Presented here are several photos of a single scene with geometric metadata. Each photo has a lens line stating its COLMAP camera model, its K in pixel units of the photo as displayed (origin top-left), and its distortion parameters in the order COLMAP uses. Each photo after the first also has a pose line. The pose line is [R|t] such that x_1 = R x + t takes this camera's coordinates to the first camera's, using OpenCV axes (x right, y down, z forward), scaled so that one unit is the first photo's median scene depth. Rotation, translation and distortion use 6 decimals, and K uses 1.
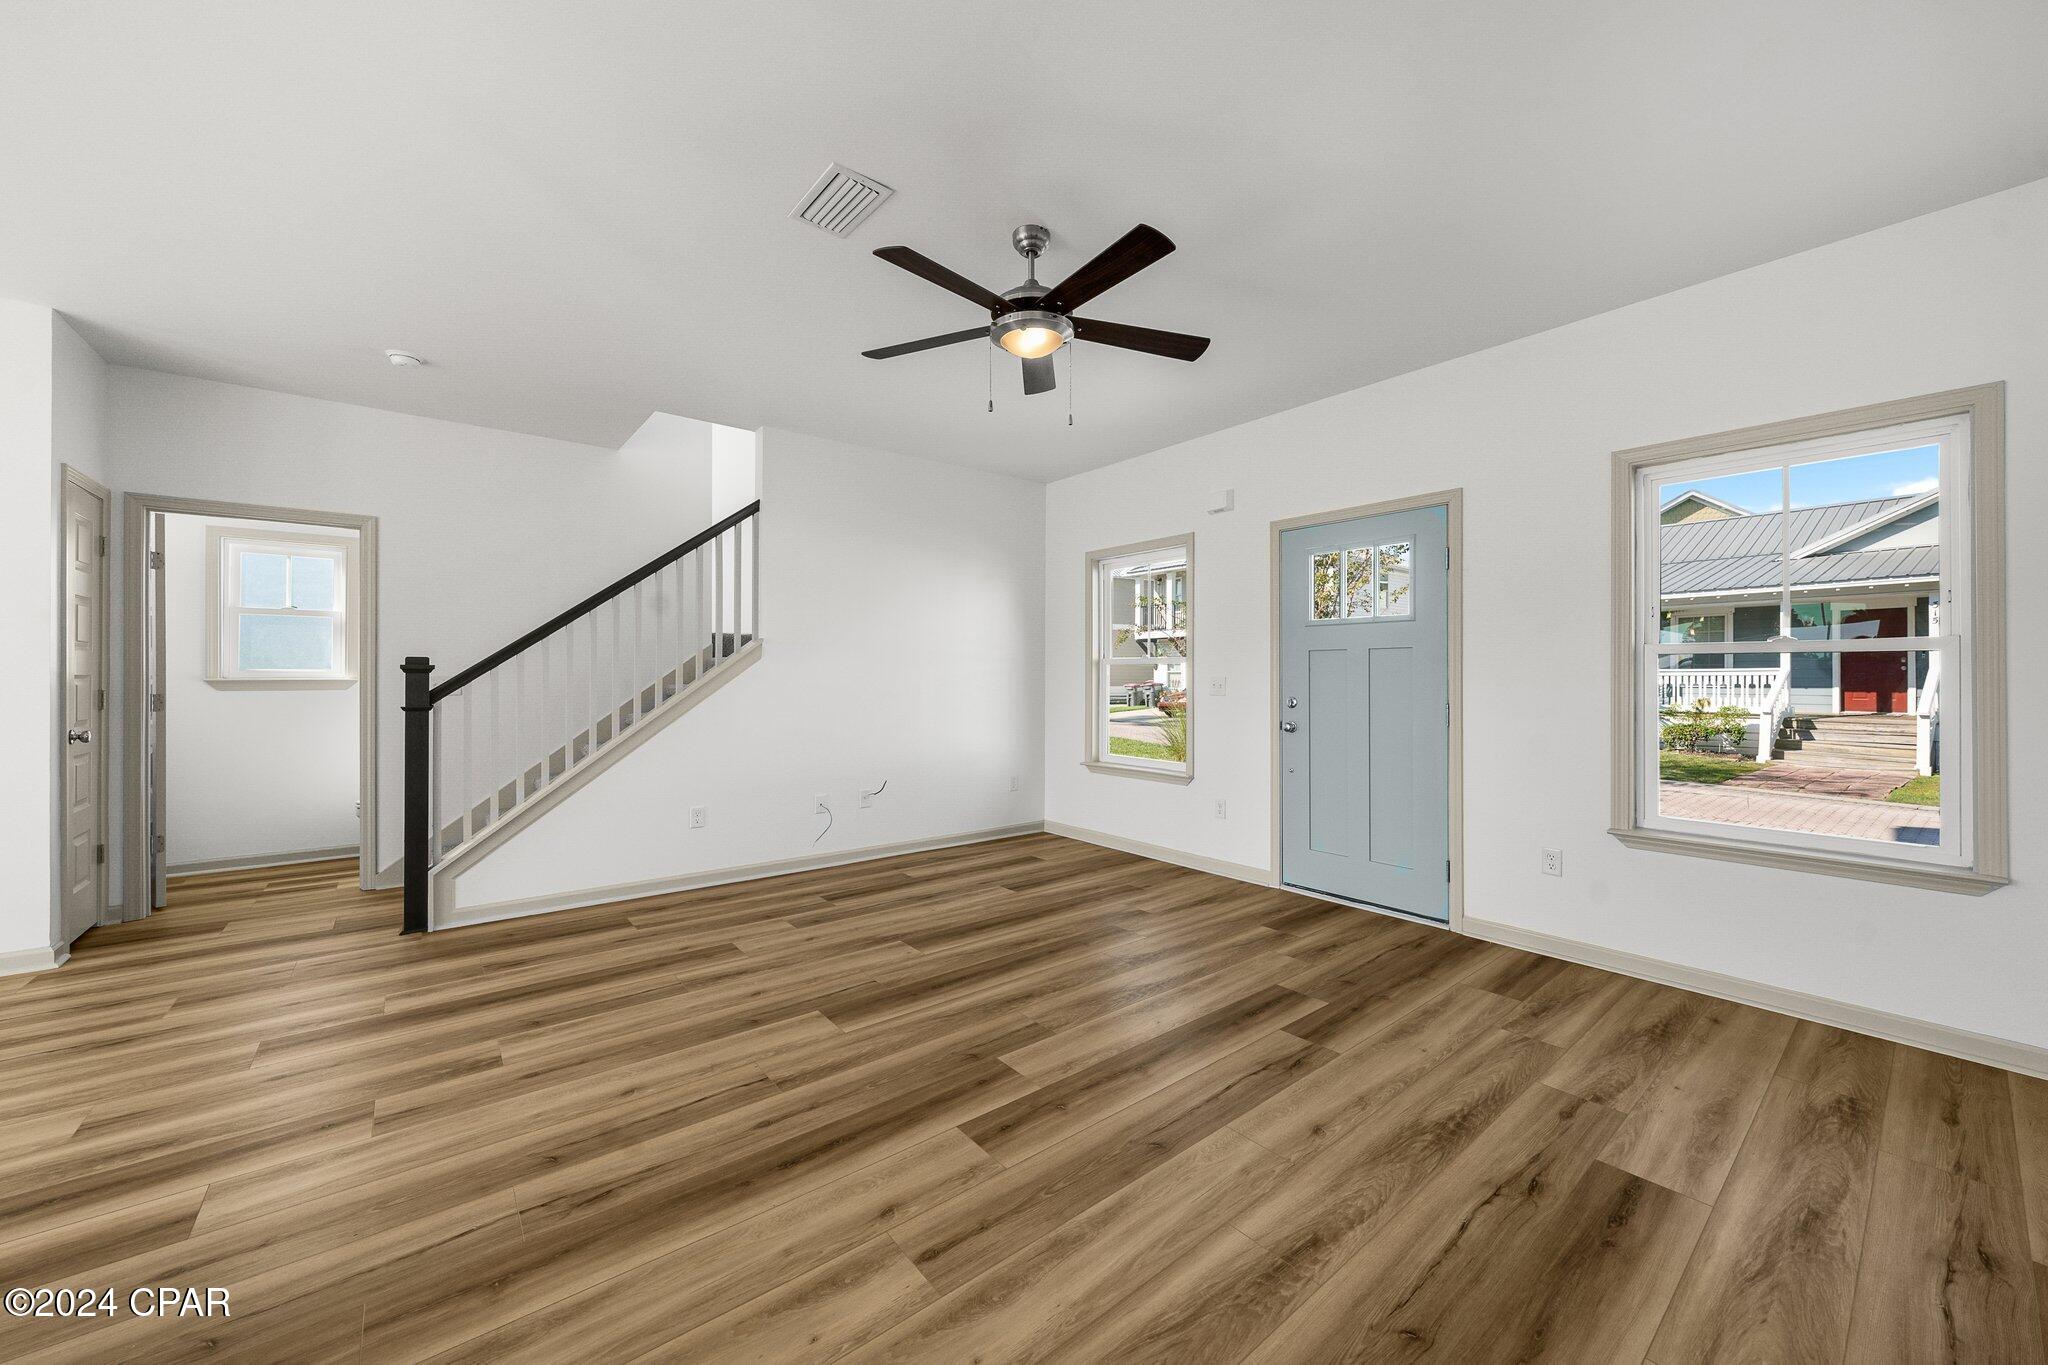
lens RADIAL K [[756.5, 0, 1023.4], [0, 756.5, 674.7], [0, 0, 1]] dist [-0.005561, 0.000531]
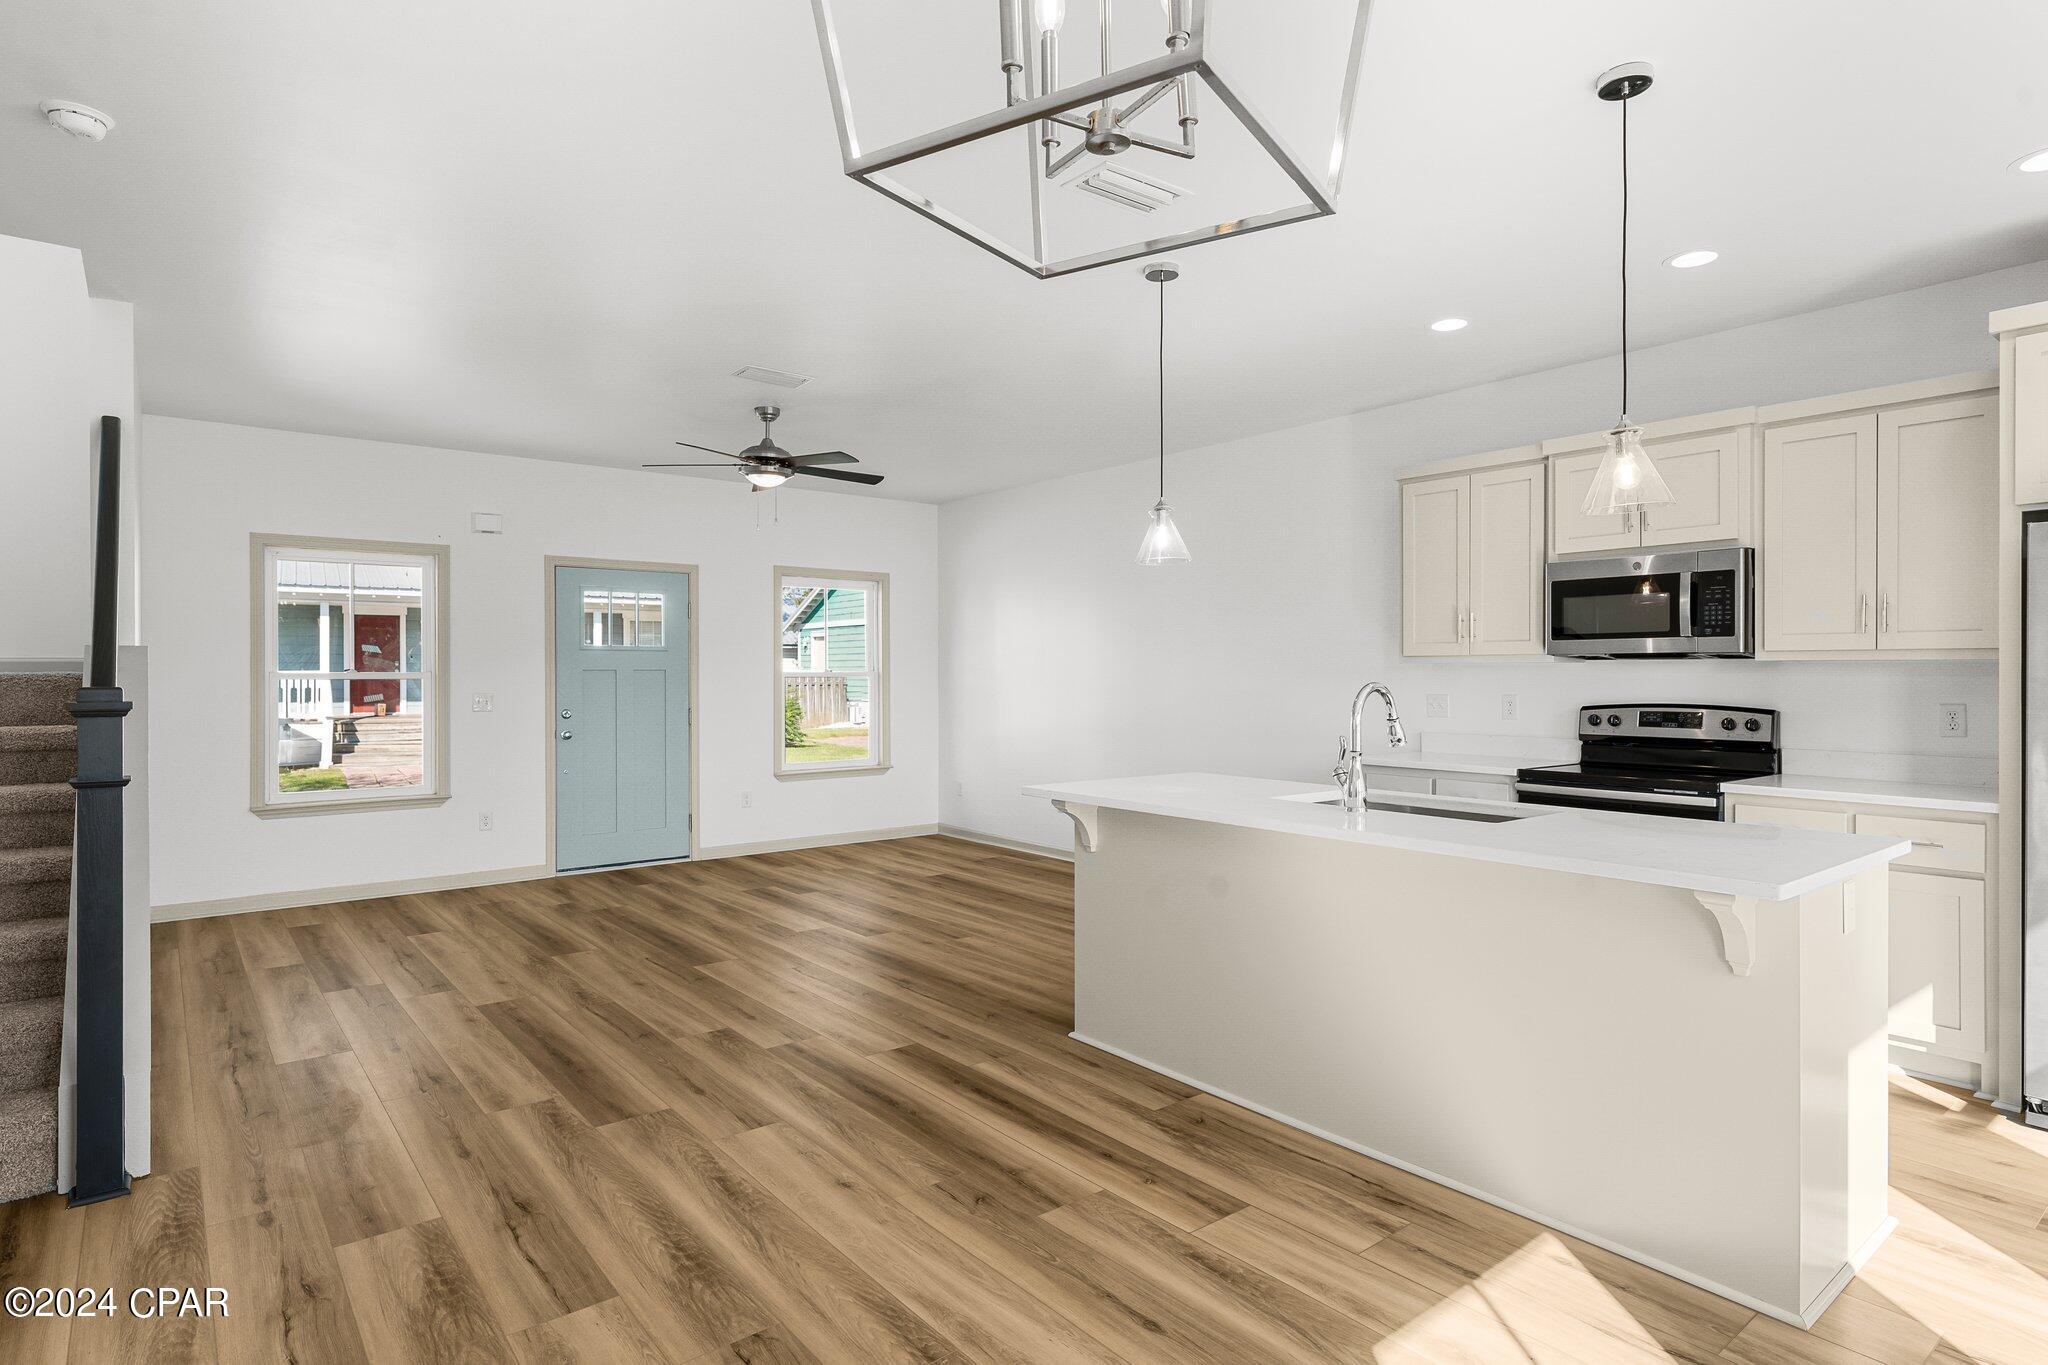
lens RADIAL K [[1092.5, 0, 998.4], [0, 1092.5, 678.5], [0, 0, 1]] dist [-0.003864, 0.001179]
pose [[0.025856, -0.006503, 0.999645, -1.640173], [0.000155, 0.999979, 0.006501, -0.036191], [-0.999666, -0.000013, 0.025857, 0.351326]]
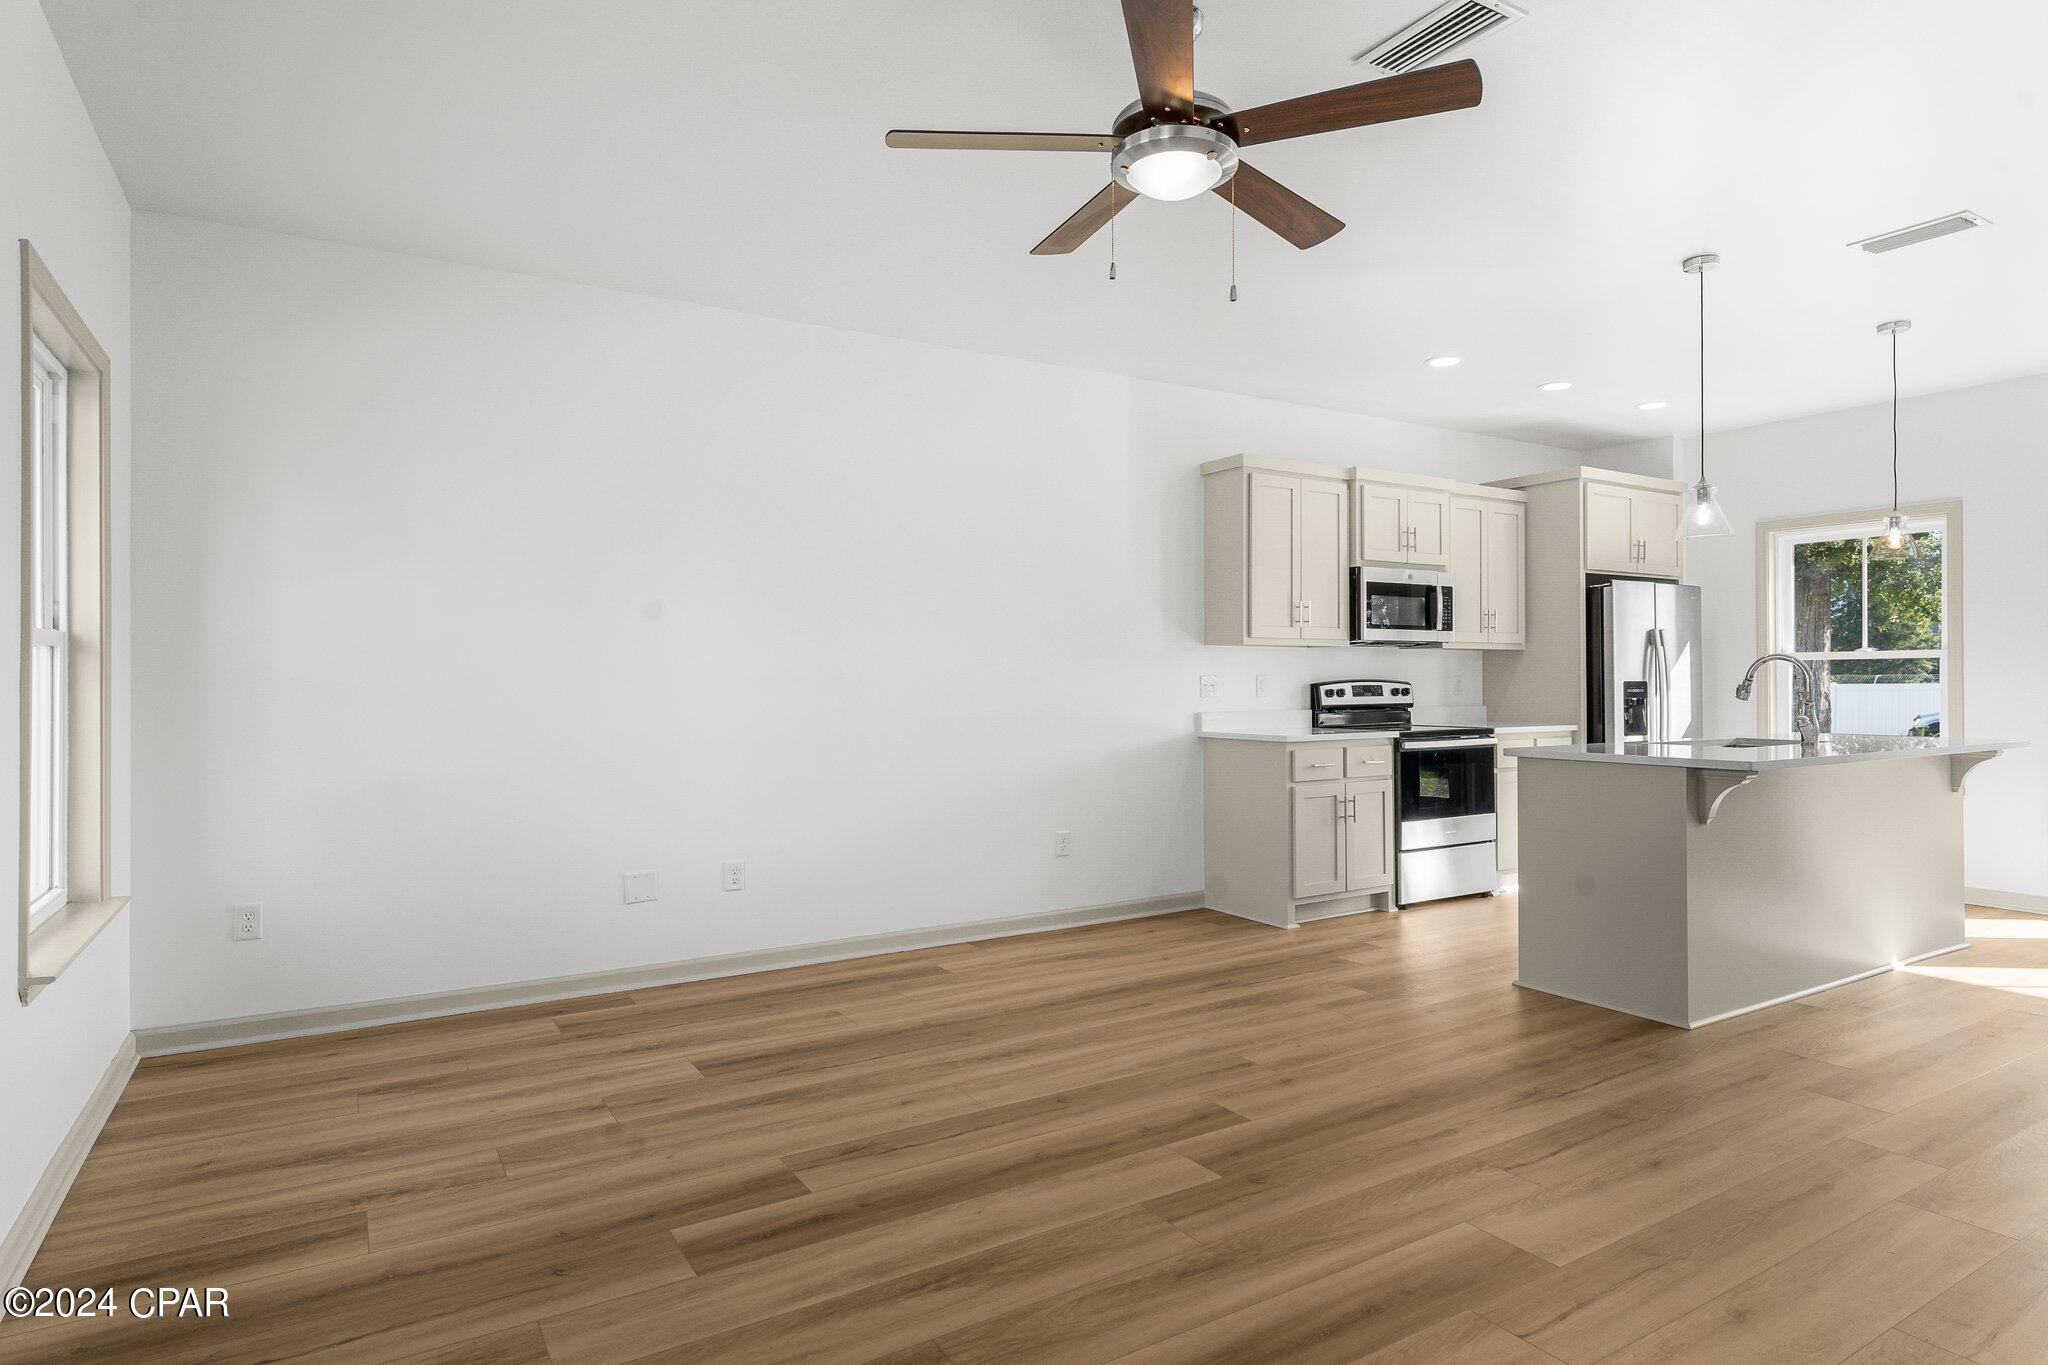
lens RADIAL K [[1143.1, 0, 1003.3], [0, 1143.1, 674.6], [0, 0, 1]] dist [-0.005337, 0.000887]
pose [[-0.990373, 0.002710, 0.138395, 0.016281], [0.002093, 0.999987, -0.004600, 0.002900], [-0.138405, -0.004266, -0.990366, 1.507206]]
